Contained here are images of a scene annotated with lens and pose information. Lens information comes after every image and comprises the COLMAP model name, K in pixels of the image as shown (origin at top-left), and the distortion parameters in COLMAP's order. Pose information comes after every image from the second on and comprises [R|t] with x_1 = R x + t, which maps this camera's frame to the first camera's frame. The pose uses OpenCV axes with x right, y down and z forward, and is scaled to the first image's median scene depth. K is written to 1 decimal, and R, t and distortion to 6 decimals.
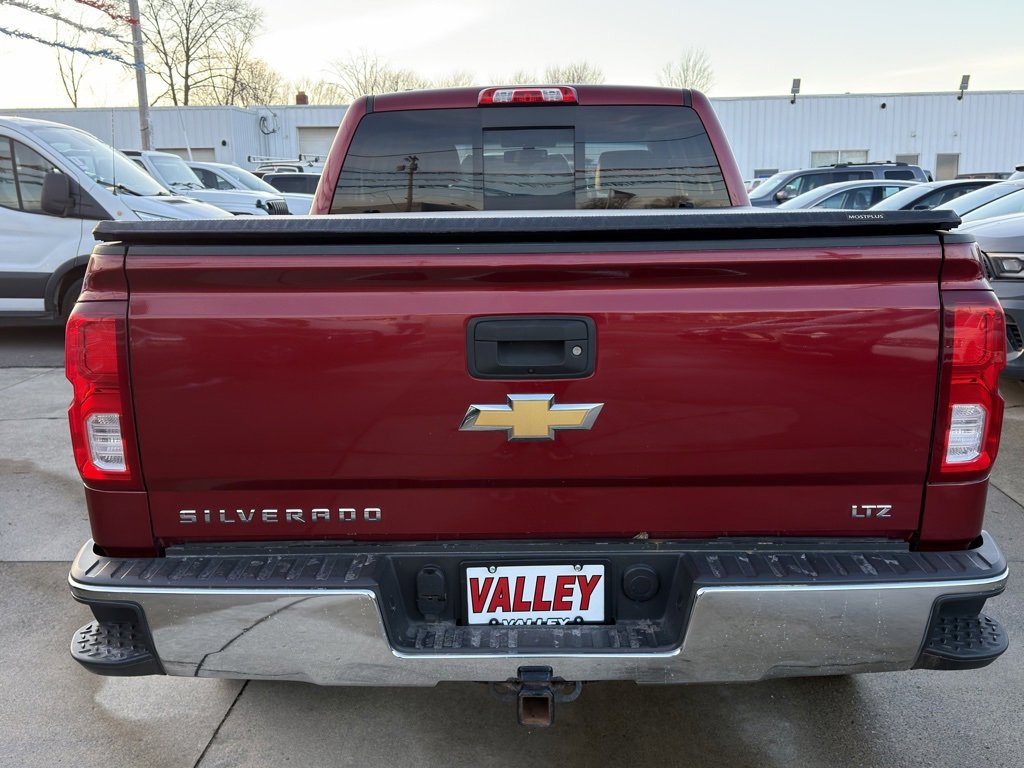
lens RADIAL K [[1019.8, 0, 516.2], [0, 1019.8, 383.1], [0, 0, 1]] dist [0.031726, 0.000000]
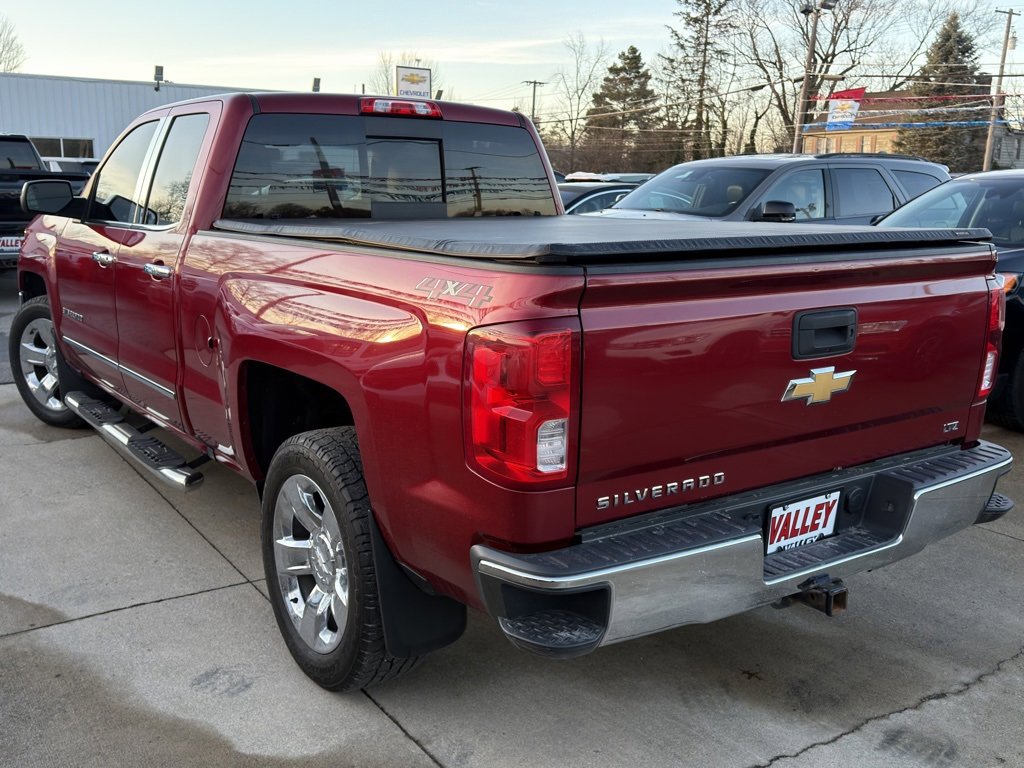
lens RADIAL K [[1019.8, 0, 512.2], [0, 1019.8, 375.6], [0, 0, 1]] dist [0.031726, 0.000000]
pose [[0.808381, -0.084612, 0.582547, -1.034314], [0.082292, 0.996142, 0.030490, -0.050633], [-0.582879, 0.023291, 0.812225, 0.148904]]
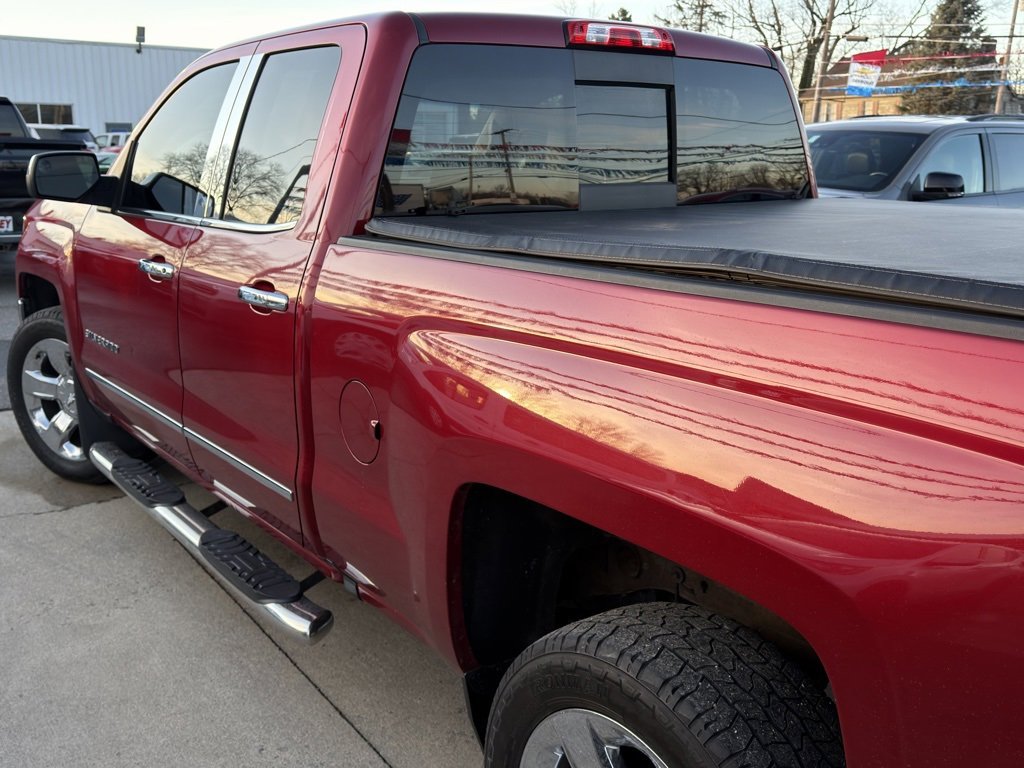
lens RADIAL K [[1019.8, 0, 513.4], [0, 1019.8, 382.5], [0, 0, 1]] dist [0.031726, 0.000000]
pose [[0.797001, -0.111154, 0.593662, -0.925763], [0.087332, 0.993799, 0.068829, -0.199803], [-0.597631, -0.003011, 0.801765, 0.944751]]
